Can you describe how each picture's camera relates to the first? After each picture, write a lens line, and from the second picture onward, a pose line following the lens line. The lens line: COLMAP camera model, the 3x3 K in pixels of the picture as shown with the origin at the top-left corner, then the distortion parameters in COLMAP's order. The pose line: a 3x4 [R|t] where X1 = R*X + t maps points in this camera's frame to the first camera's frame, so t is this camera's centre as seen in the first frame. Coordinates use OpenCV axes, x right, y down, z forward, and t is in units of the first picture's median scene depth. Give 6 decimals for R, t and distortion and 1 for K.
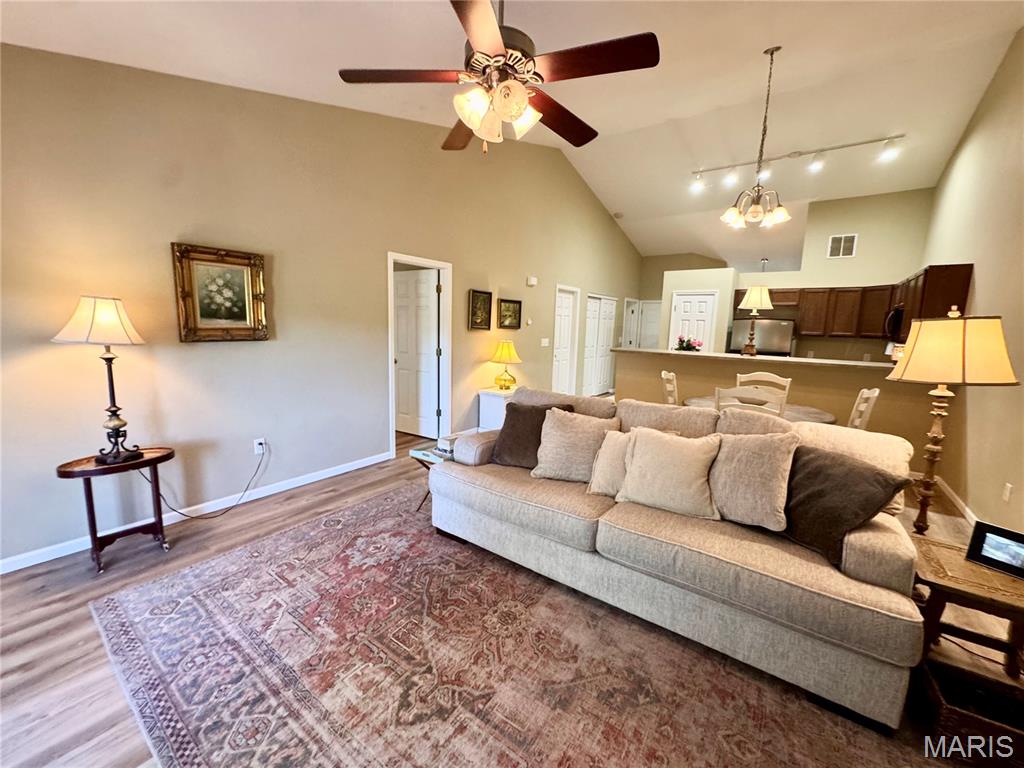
lens RADIAL K [[407.9, 0, 512.1], [0, 407.9, 383.8], [0, 0, 1]] dist [-0.002884, -0.000331]
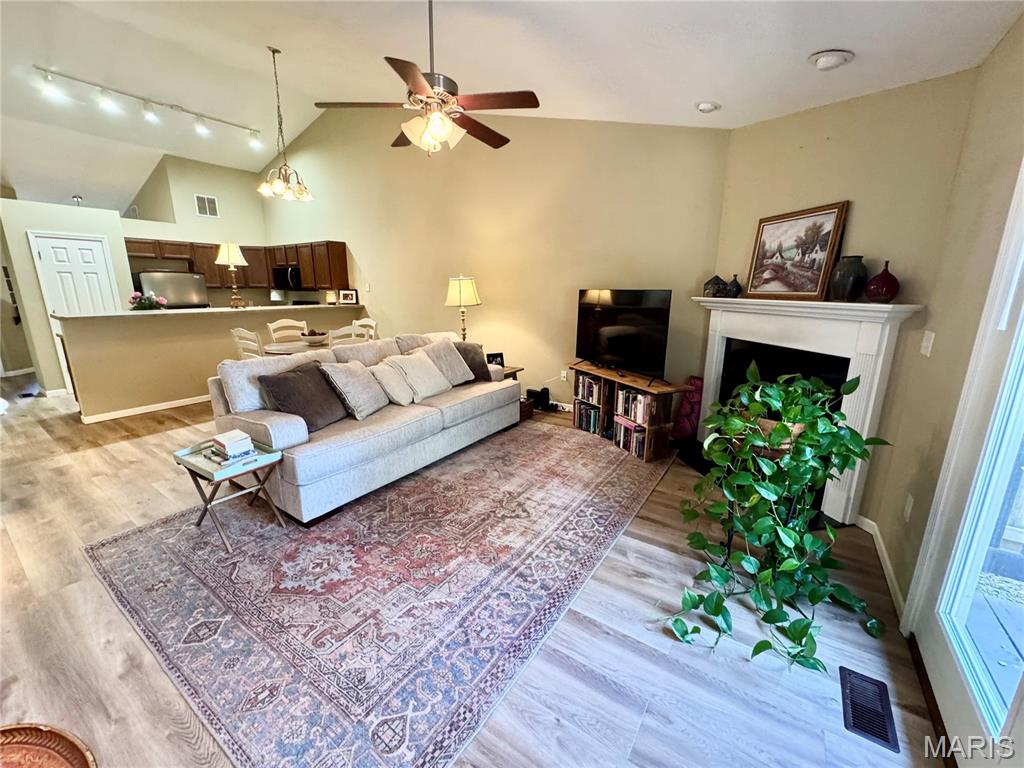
lens RADIAL K [[407.9, 0, 510.7], [0, 407.9, 382.8], [0, 0, 1]] dist [-0.002884, -0.000331]
pose [[-0.026091, -0.256803, 0.966112, -0.944181], [0.138169, 0.956238, 0.257910, -0.099899], [-0.990065, 0.140216, 0.010533, 0.498944]]
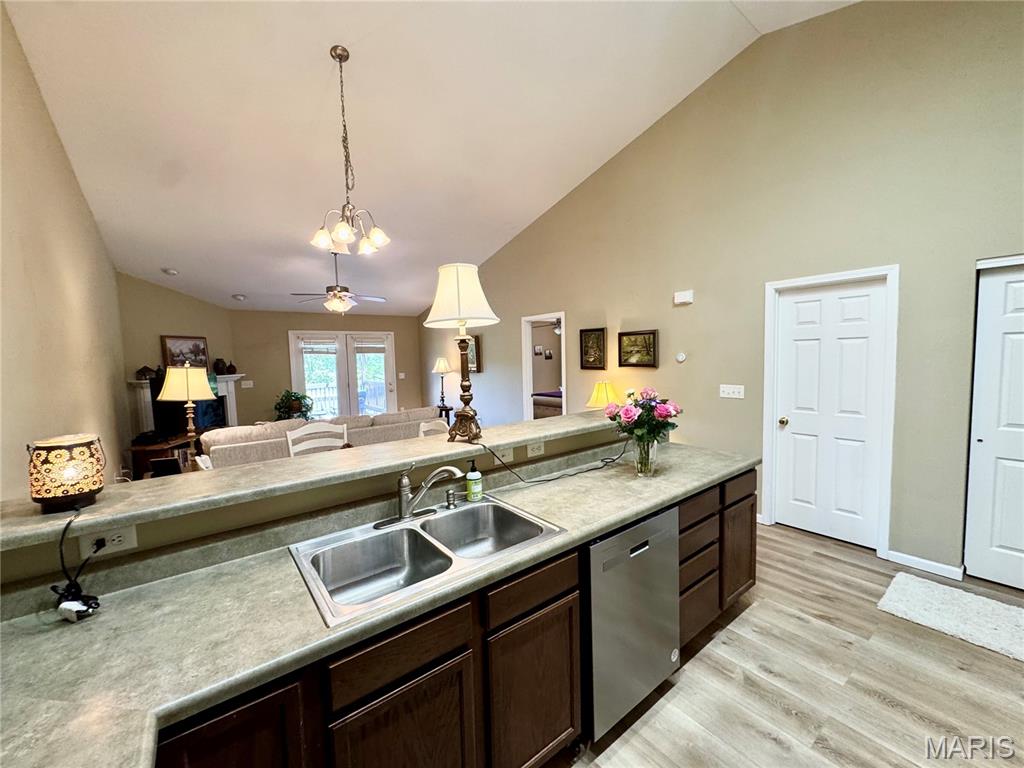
lens RADIAL K [[407.9, 0, 512.2], [0, 407.9, 383.6], [0, 0, 1]] dist [-0.002884, -0.000331]
pose [[-0.282088, 0.045764, -0.958296, 1.644402], [-0.119237, 0.989445, 0.082351, -0.280044], [0.951950, 0.137495, -0.273654, 1.974974]]
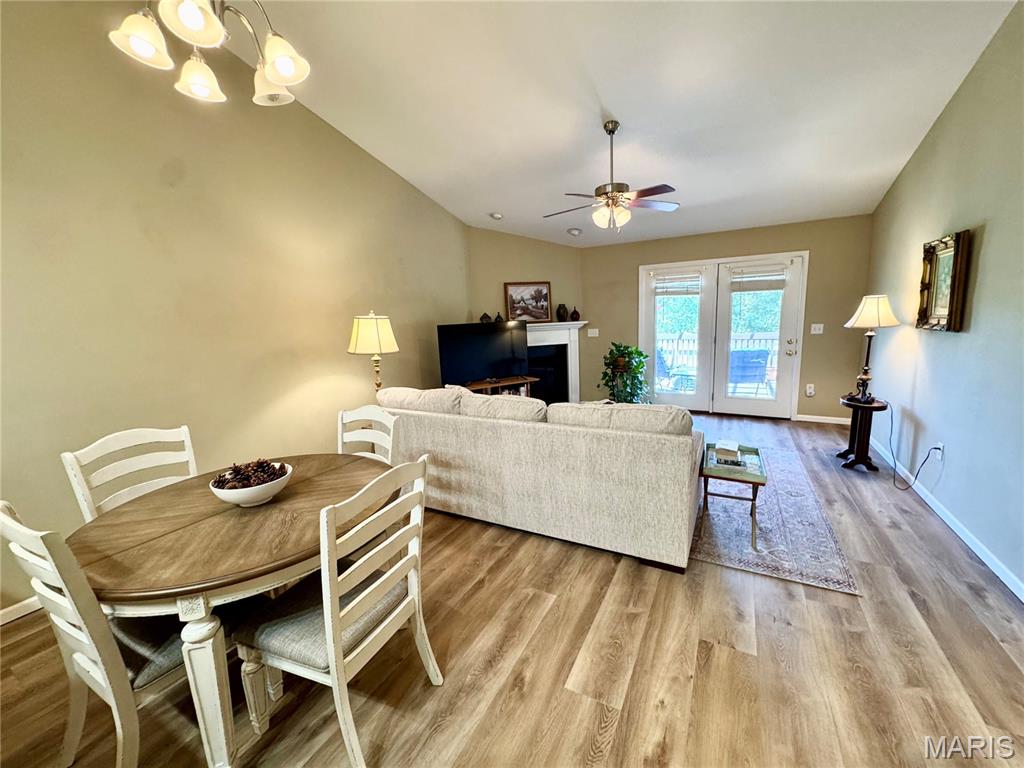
lens RADIAL K [[407.9, 0, 510.7], [0, 407.9, 383.7], [0, 0, 1]] dist [-0.002884, -0.000331]
pose [[-0.991615, 0.033175, -0.124898, 0.461011], [-0.005937, 0.953771, 0.300475, -0.278325], [0.129093, 0.298697, -0.945577, 1.878784]]
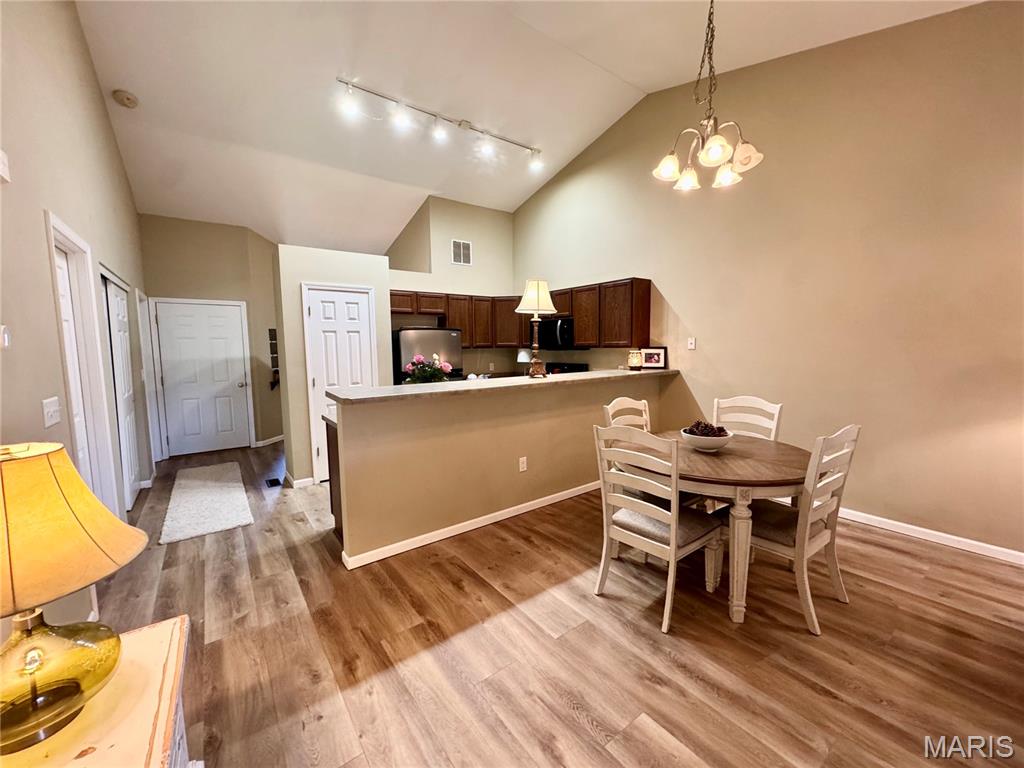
lens RADIAL K [[407.9, 0, 511.6], [0, 407.9, 382.8], [0, 0, 1]] dist [-0.002884, -0.000331]
pose [[0.298093, -0.121914, 0.946719, -0.195522], [0.160345, 0.984112, 0.076241, -0.209247], [-0.940973, 0.129075, 0.312905, 1.409311]]
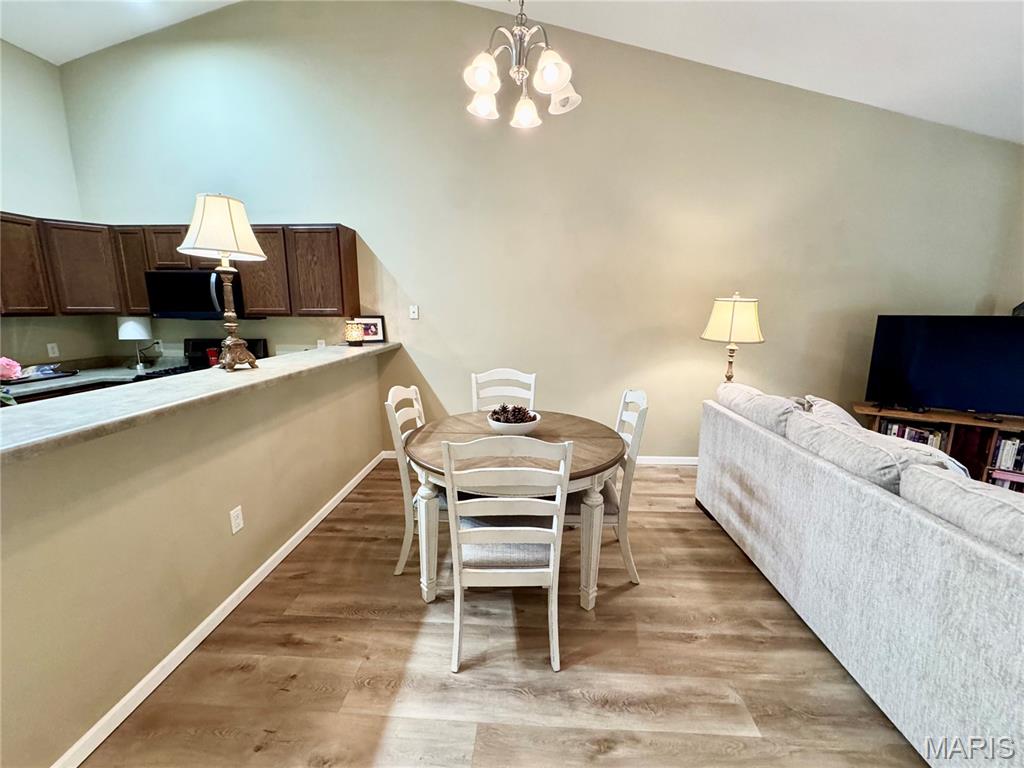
lens RADIAL K [[407.9, 0, 511.3], [0, 407.9, 383.5], [0, 0, 1]] dist [-0.002884, -0.000331]
pose [[-0.542705, -0.184302, 0.819453, 0.133339], [0.102130, 0.953909, 0.282181, -0.250686], [-0.833691, 0.236832, -0.498869, 1.685702]]
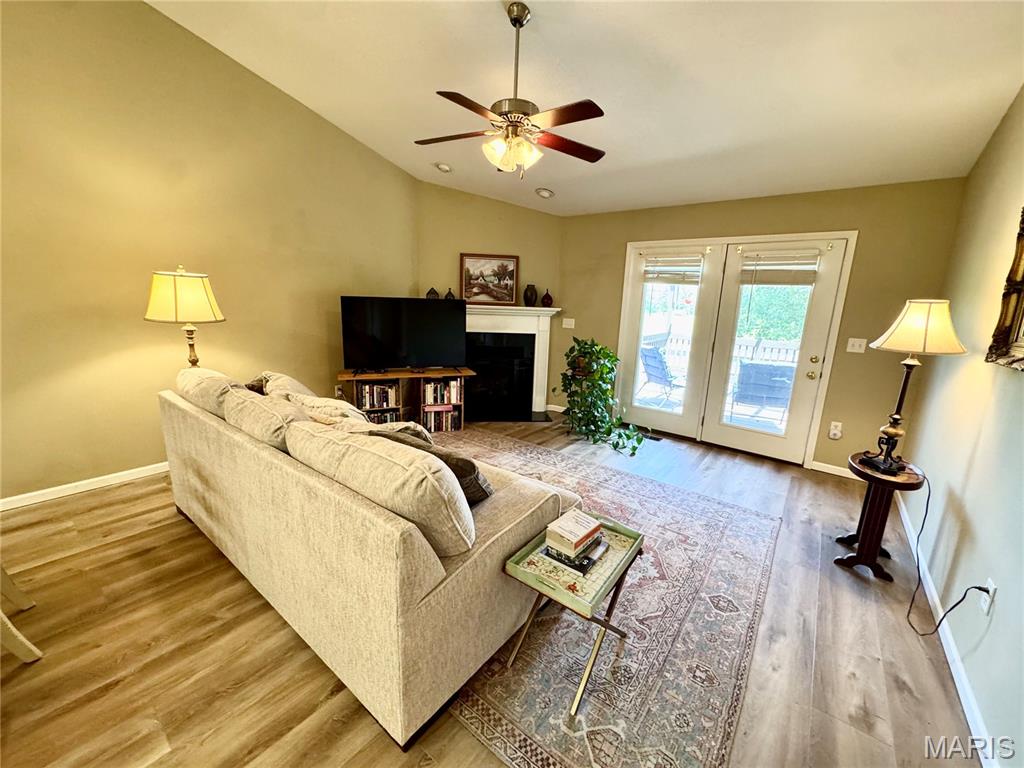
lens RADIAL K [[407.9, 0, 510.6], [0, 407.9, 383.8], [0, 0, 1]] dist [-0.002884, -0.000331]
pose [[-0.997132, -0.073129, 0.019479, -0.063071], [-0.062002, 0.936992, 0.343805, -0.232982], [-0.043394, 0.341611, -0.938839, 1.556646]]
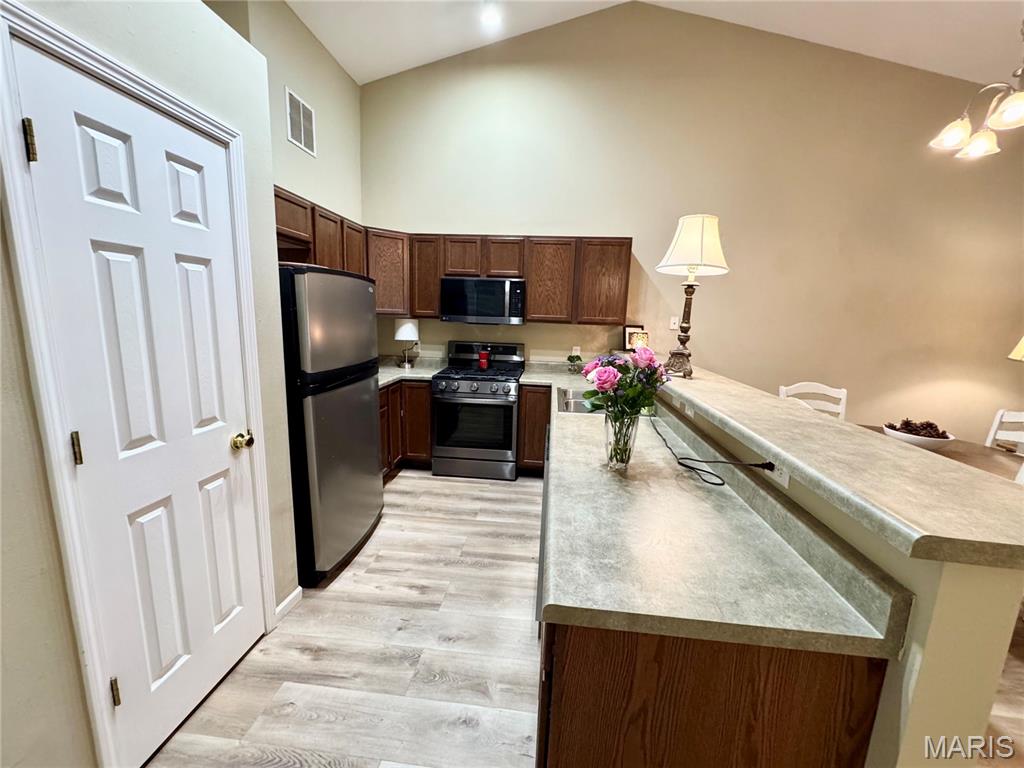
lens RADIAL K [[407.9, 0, 510.5], [0, 407.9, 385.3], [0, 0, 1]] dist [-0.002884, -0.000331]
pose [[-0.494074, -0.194839, 0.847307, 0.498286], [0.077183, 0.960888, 0.265964, -0.335488], [-0.865987, 0.196804, -0.459711, 2.374362]]
